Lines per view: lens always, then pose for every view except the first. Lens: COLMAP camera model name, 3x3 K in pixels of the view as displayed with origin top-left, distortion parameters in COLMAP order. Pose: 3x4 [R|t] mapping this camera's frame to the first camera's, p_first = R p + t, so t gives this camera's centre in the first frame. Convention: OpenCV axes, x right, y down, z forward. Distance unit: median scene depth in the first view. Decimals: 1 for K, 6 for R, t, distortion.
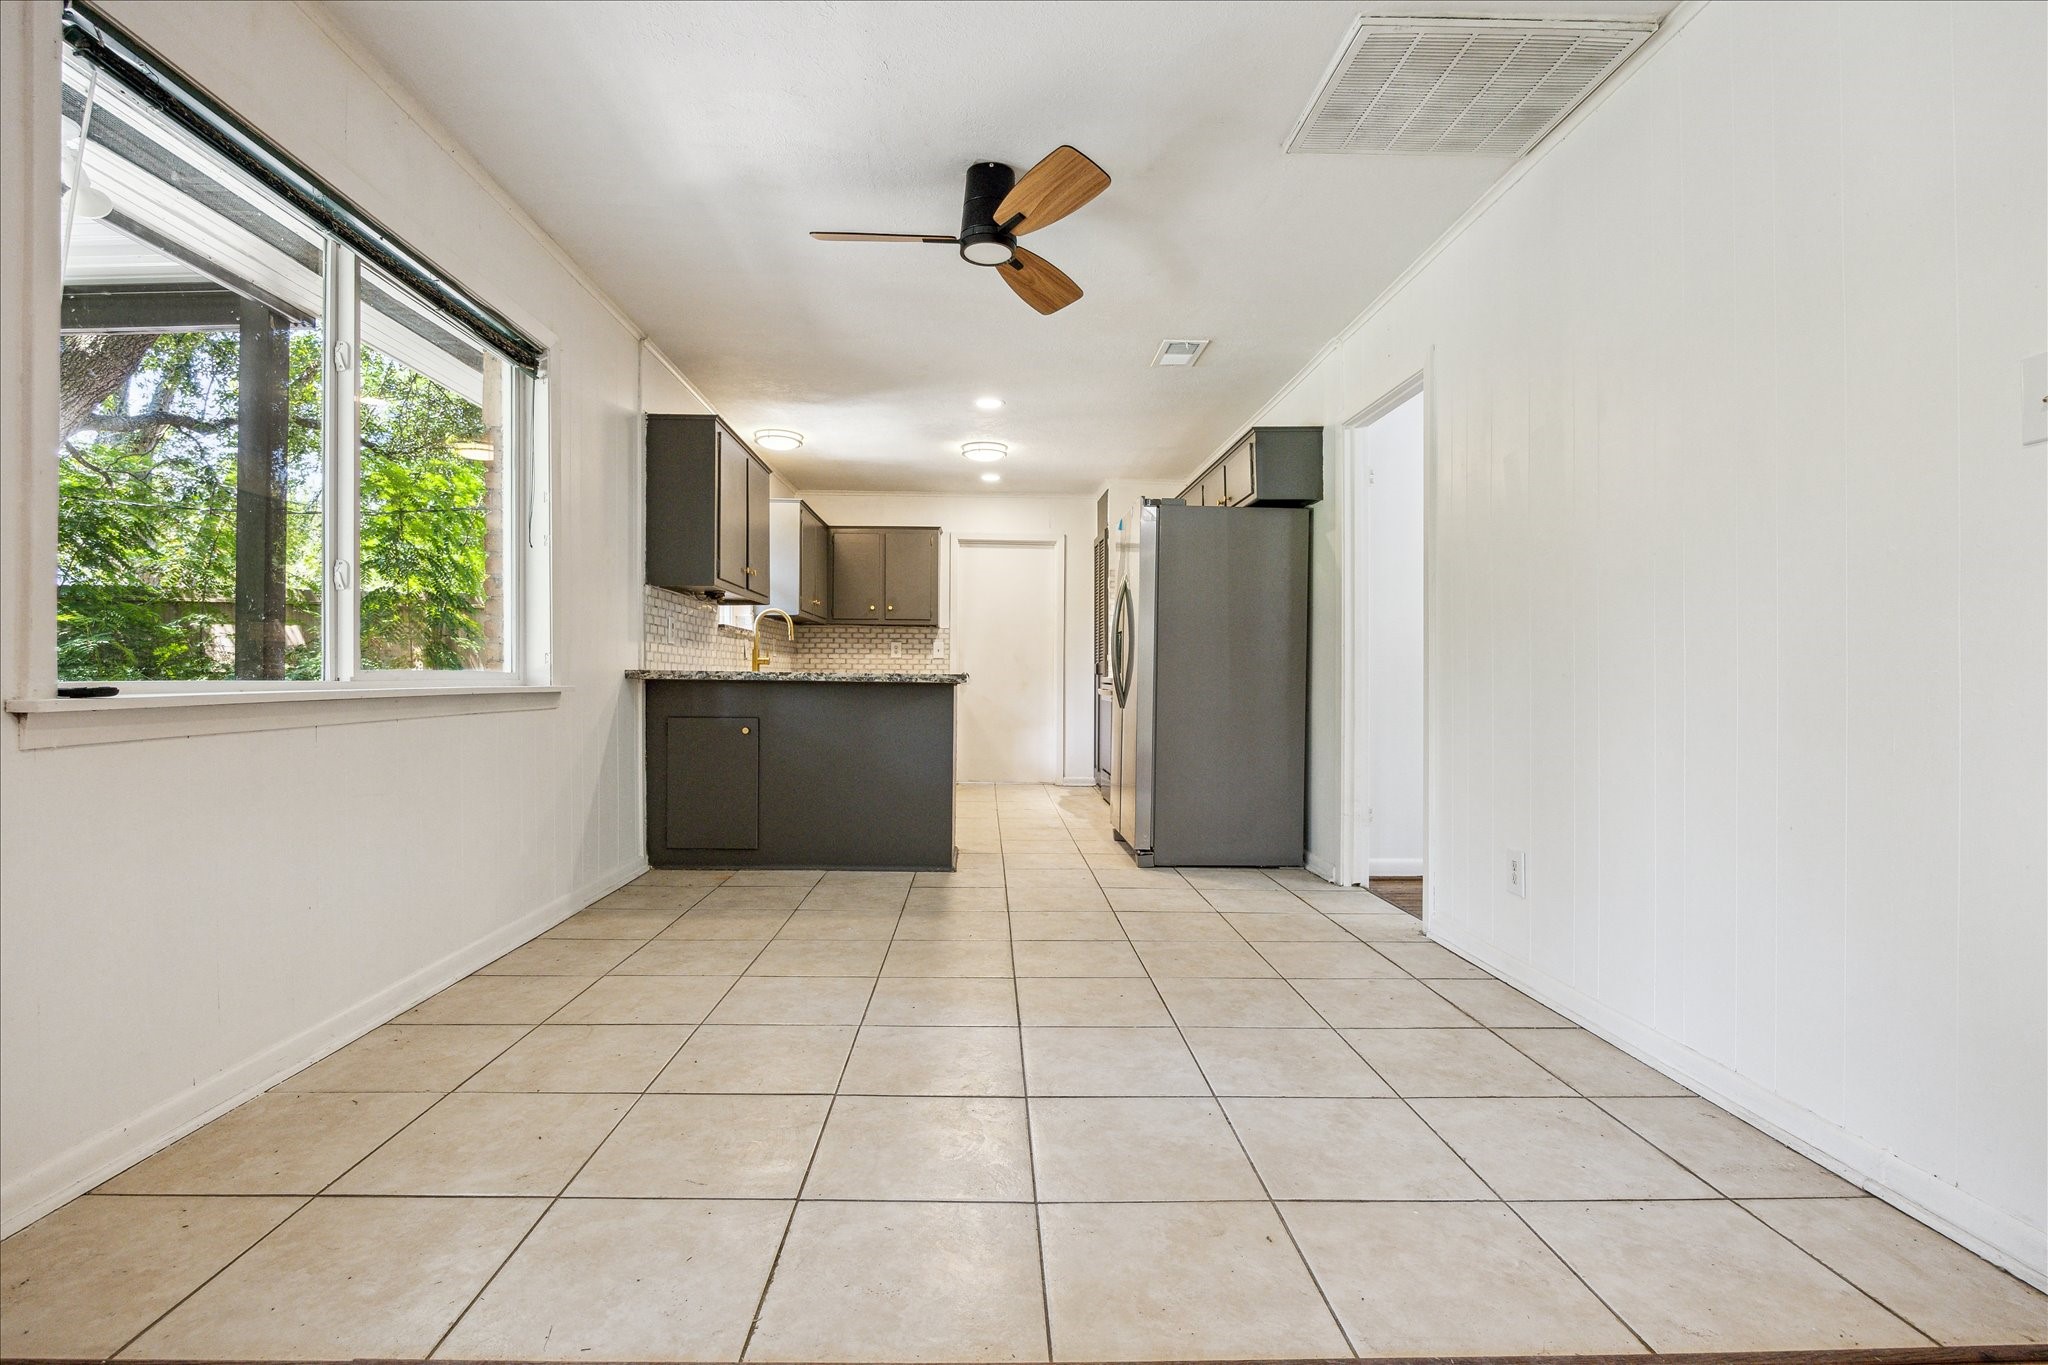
lens RADIAL K [[936.9, 0, 1017.0], [0, 936.9, 681.1], [0, 0, 1]] dist [-0.005450, 0.000184]
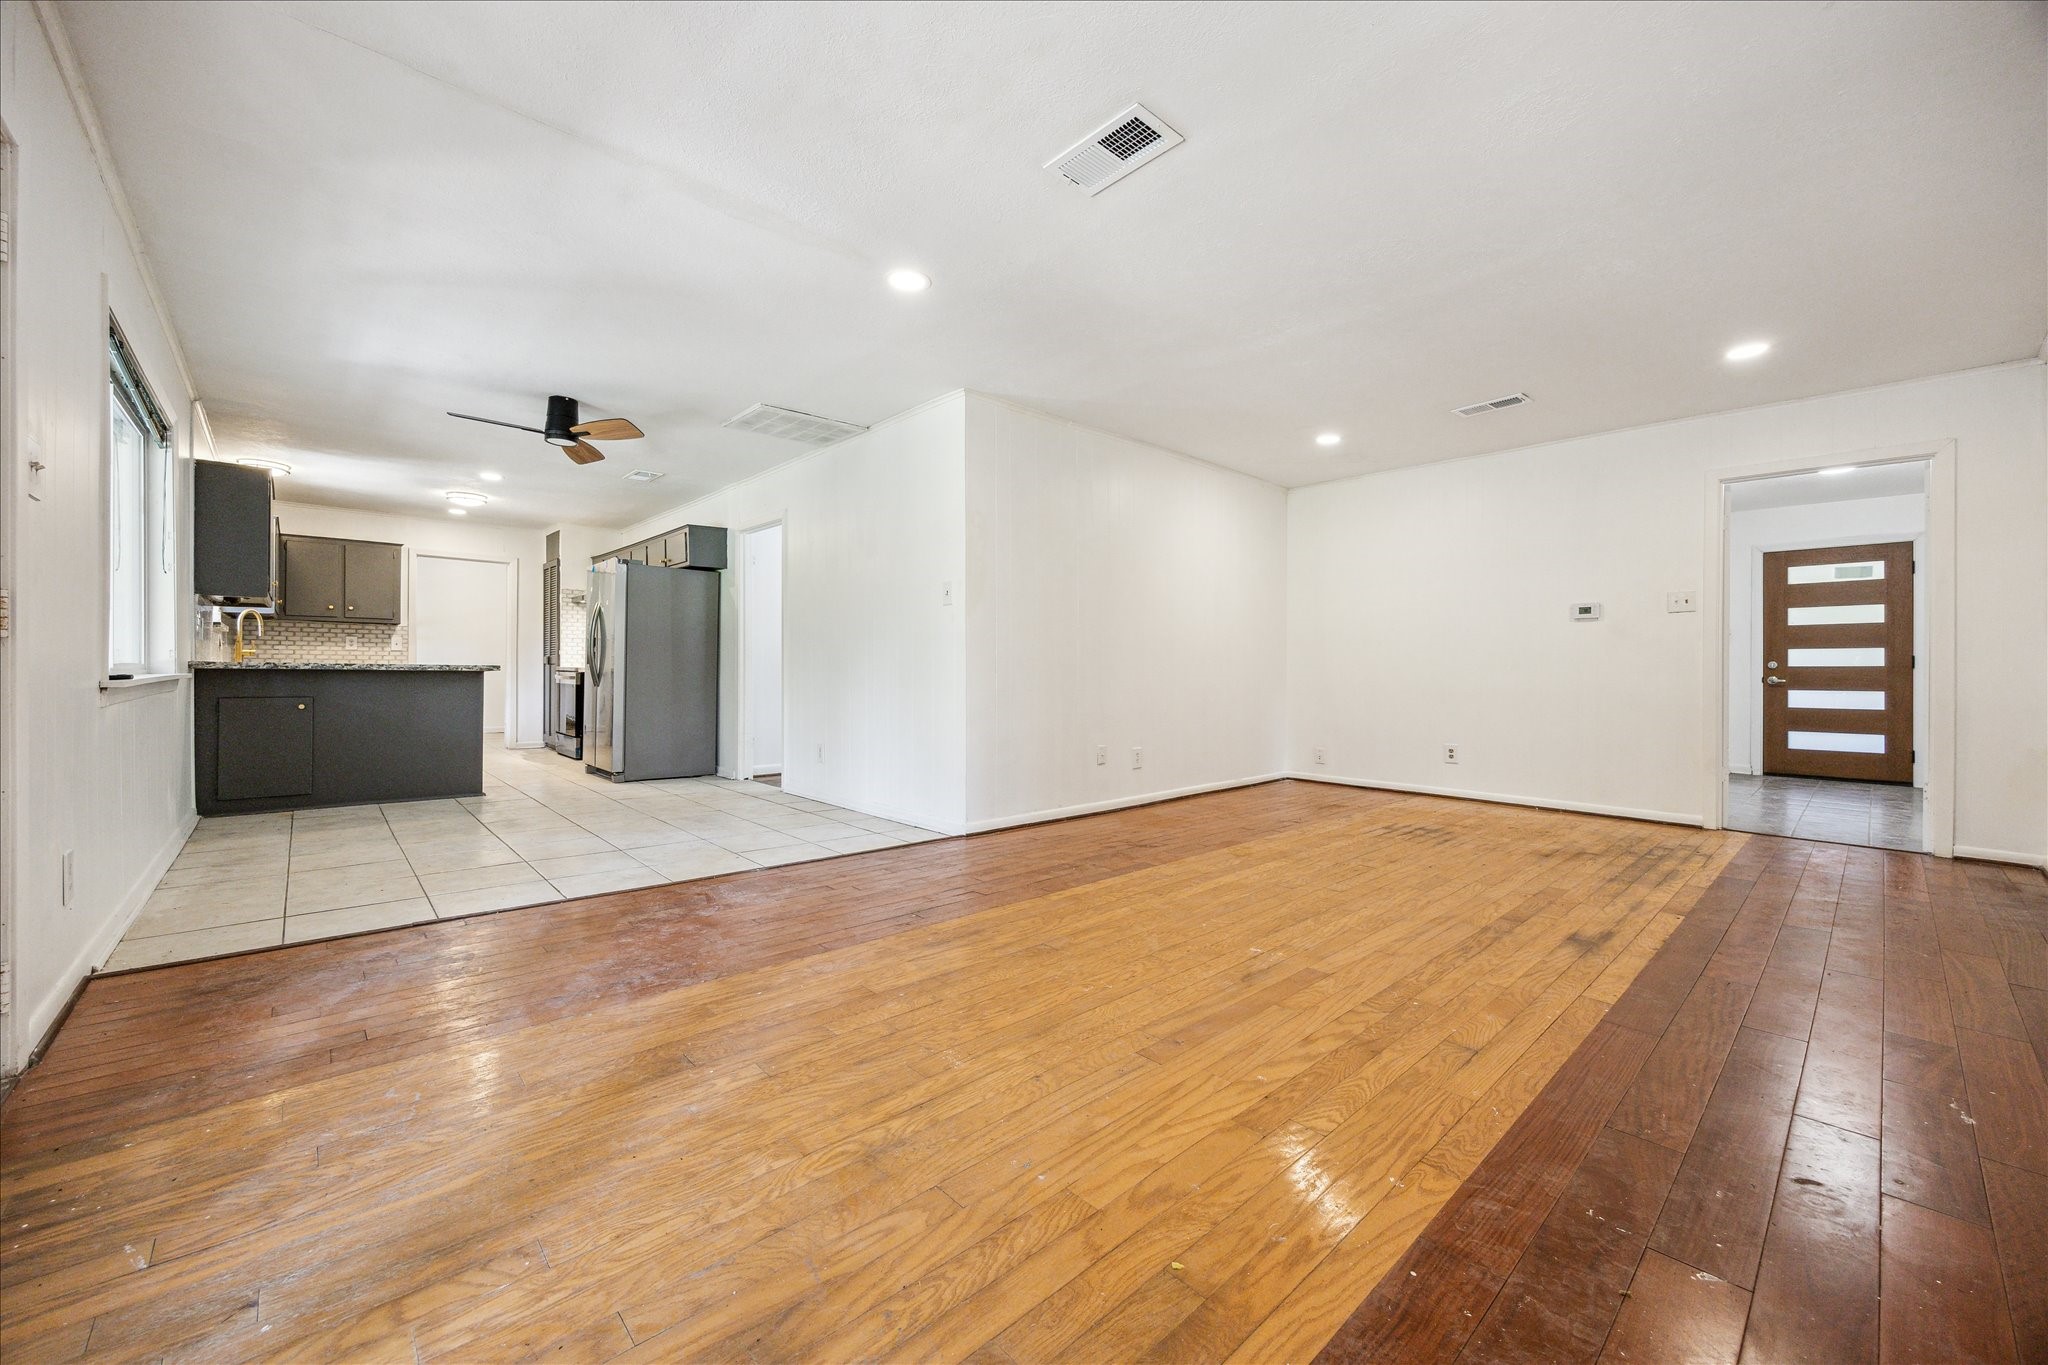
lens RADIAL K [[803.2, 0, 1016.2], [0, 803.2, 675.9], [0, 0, 1]] dist [-0.002327, -0.000418]
pose [[0.762674, -0.007645, 0.646738, -0.201576], [0.001362, 0.999947, 0.010214, -0.001548], [-0.646782, -0.006909, 0.762644, -0.437711]]
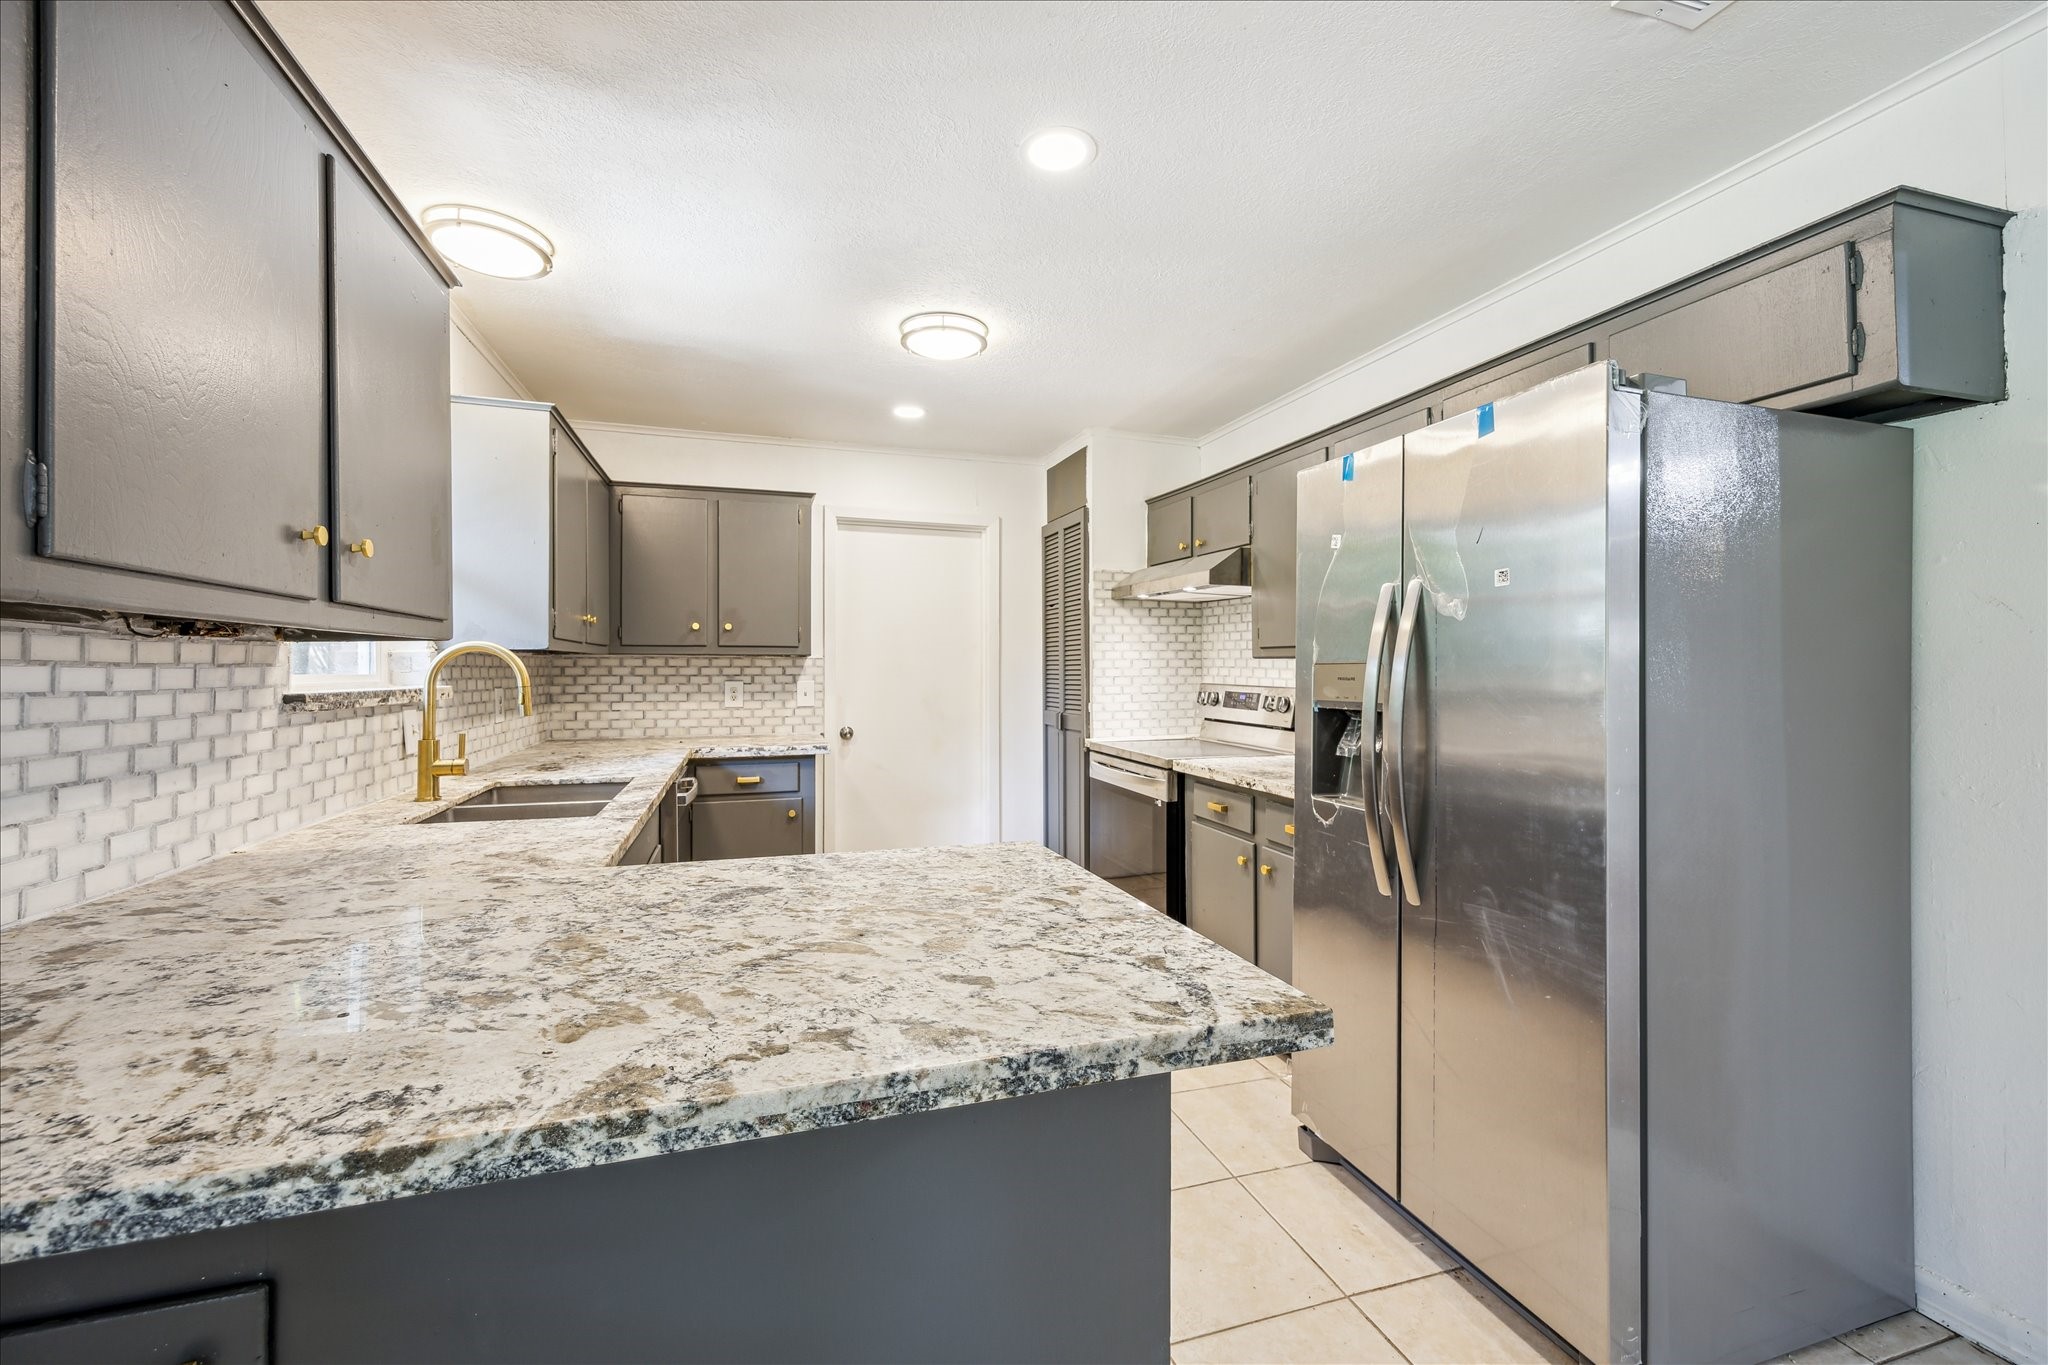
lens RADIAL K [[803.2, 0, 1017.0], [0, 803.2, 664.0], [0, 0, 1]] dist [-0.002327, -0.000418]
pose [[0.960625, -0.007548, 0.277747, -0.135991], [0.010014, 0.999922, -0.007462, -0.066196], [-0.277669, 0.009949, 0.960625, 0.628058]]
